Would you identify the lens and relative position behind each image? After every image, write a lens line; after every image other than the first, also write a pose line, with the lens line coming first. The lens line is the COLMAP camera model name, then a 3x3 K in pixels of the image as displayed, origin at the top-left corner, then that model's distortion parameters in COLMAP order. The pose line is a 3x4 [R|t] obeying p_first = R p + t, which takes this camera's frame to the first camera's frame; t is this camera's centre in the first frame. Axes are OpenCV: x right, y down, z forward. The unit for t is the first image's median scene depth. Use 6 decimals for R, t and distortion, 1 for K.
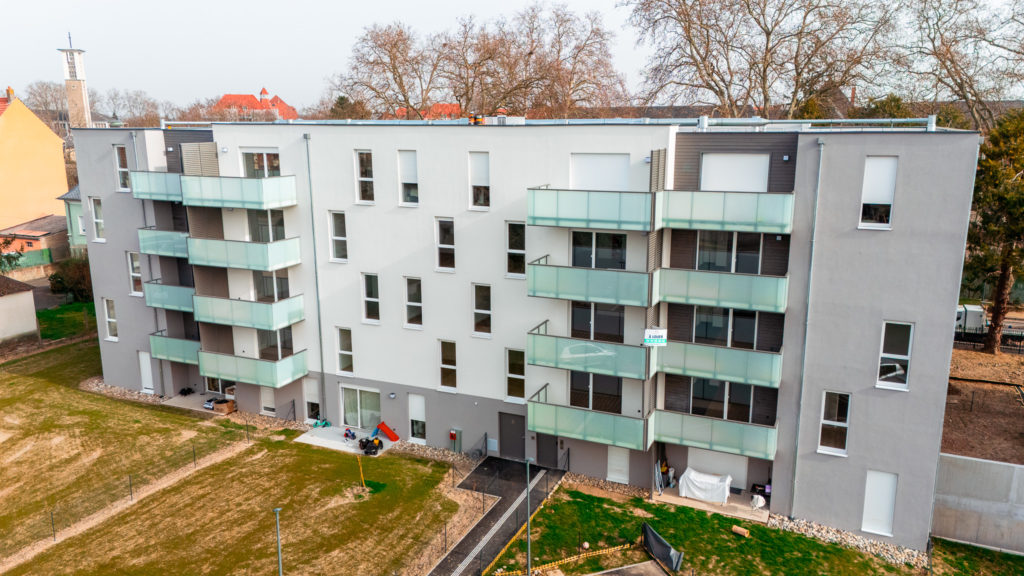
lens RADIAL K [[741.2, 0, 512.0], [0, 741.2, 288.0], [0, 0, 1]] dist [0.056662, -0.009014]
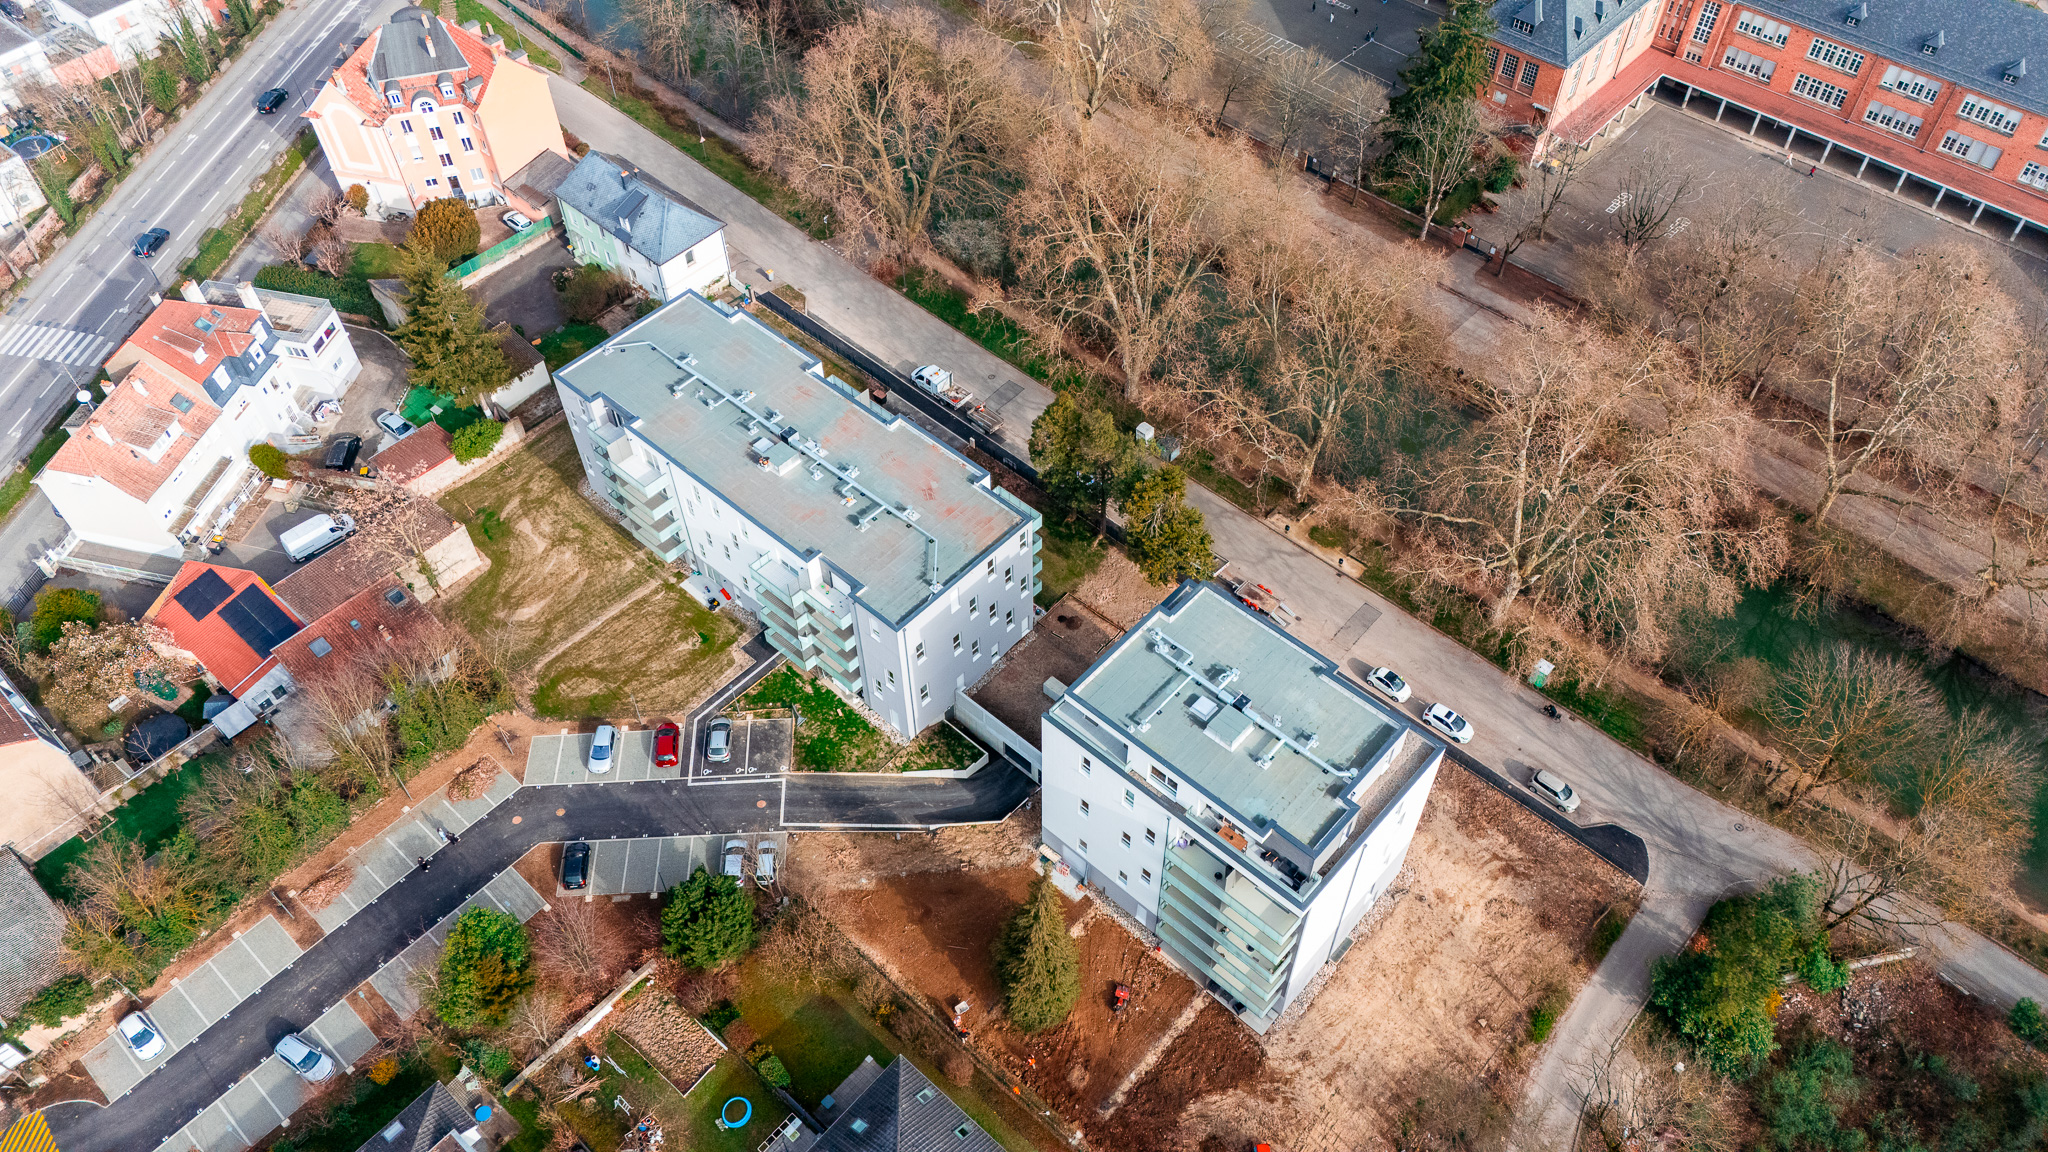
lens RADIAL K [[1482.4, 0, 1024.0], [0, 1482.4, 576.0], [0, 0, 1]] dist [0.056662, -0.009014]
pose [[0.950106, 0.235191, -0.204899, 1.408887], [-0.061399, 0.785040, 0.616395, -2.373876], [0.305824, -0.573060, 0.760311, -1.696157]]
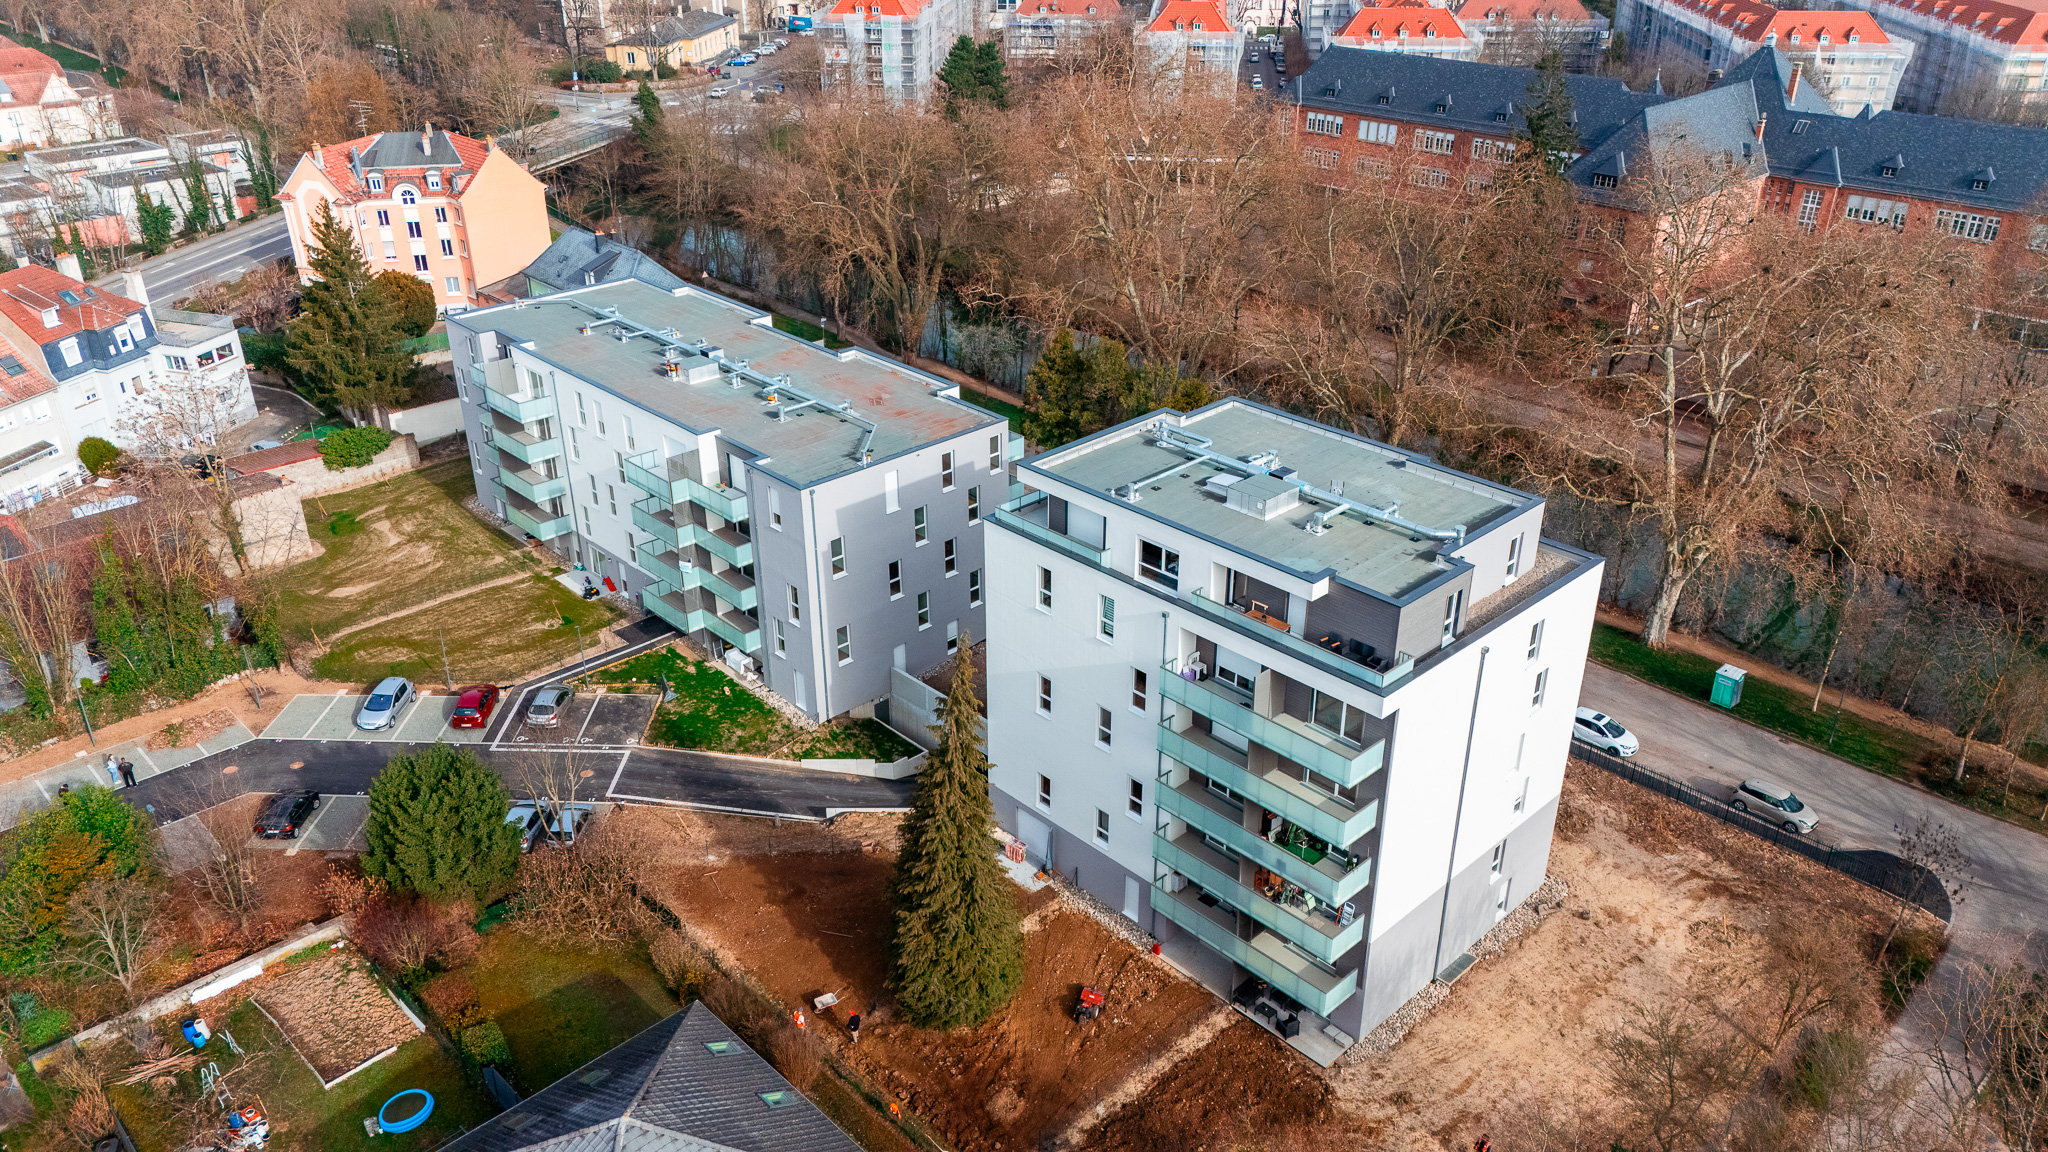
lens RADIAL K [[1496.1, 0, 1024.0], [0, 1496.1, 576.0], [0, 0, 1]] dist [0.039429, -0.000466]
pose [[0.926016, 0.172460, -0.335786, 1.650227], [-0.083211, 0.960913, 0.264050, -0.693084], [0.368199, -0.216573, 0.904171, -1.380049]]
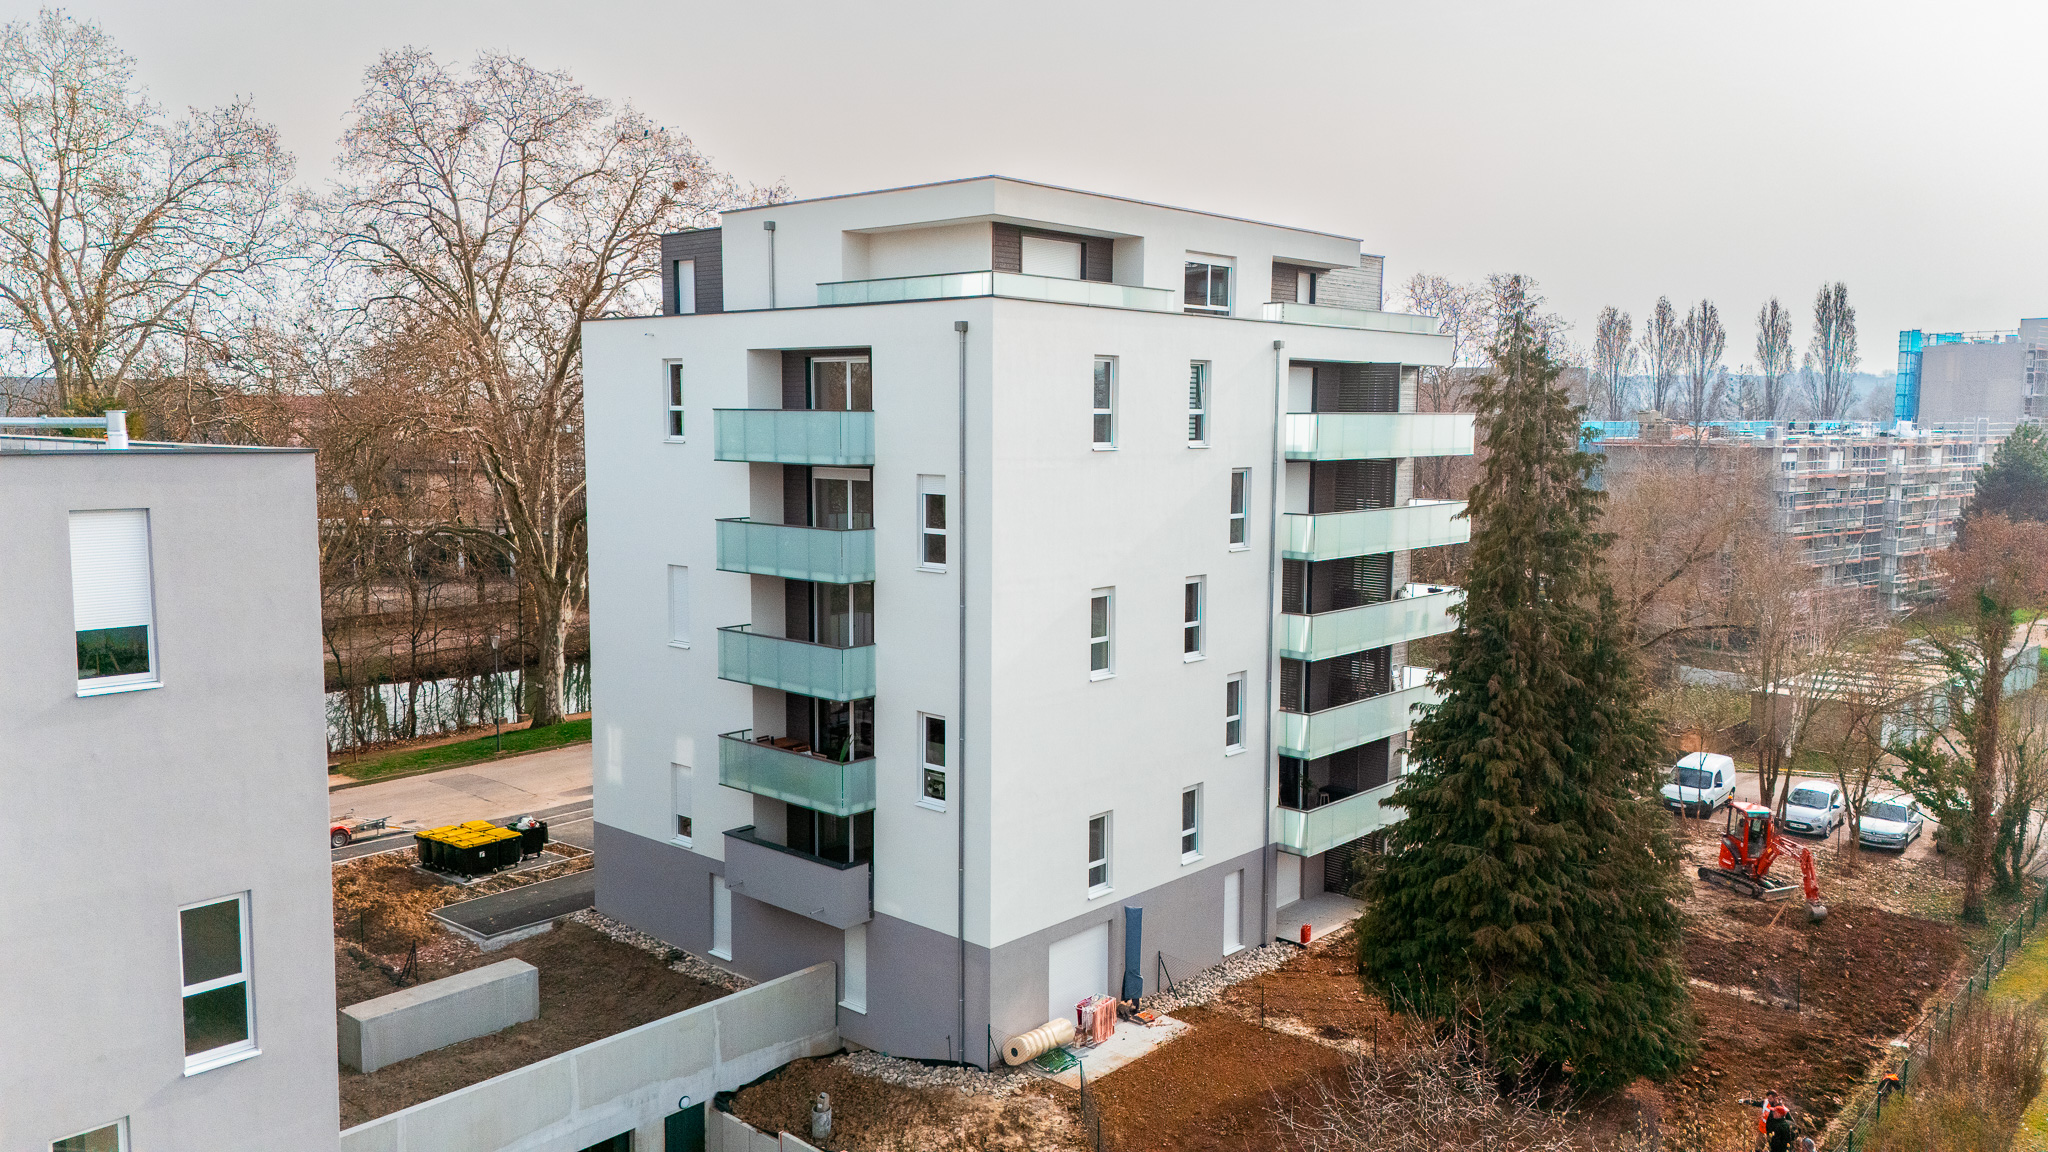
lens RADIAL K [[1482.4, 0, 1024.0], [0, 1482.4, 576.0], [0, 0, 1]] dist [0.056662, -0.009014]
pose [[0.303763, -0.093151, 0.948183, -0.097878], [0.203160, 0.978653, 0.031059, -0.051852], [-0.930835, 0.183198, 0.316203, 0.230490]]
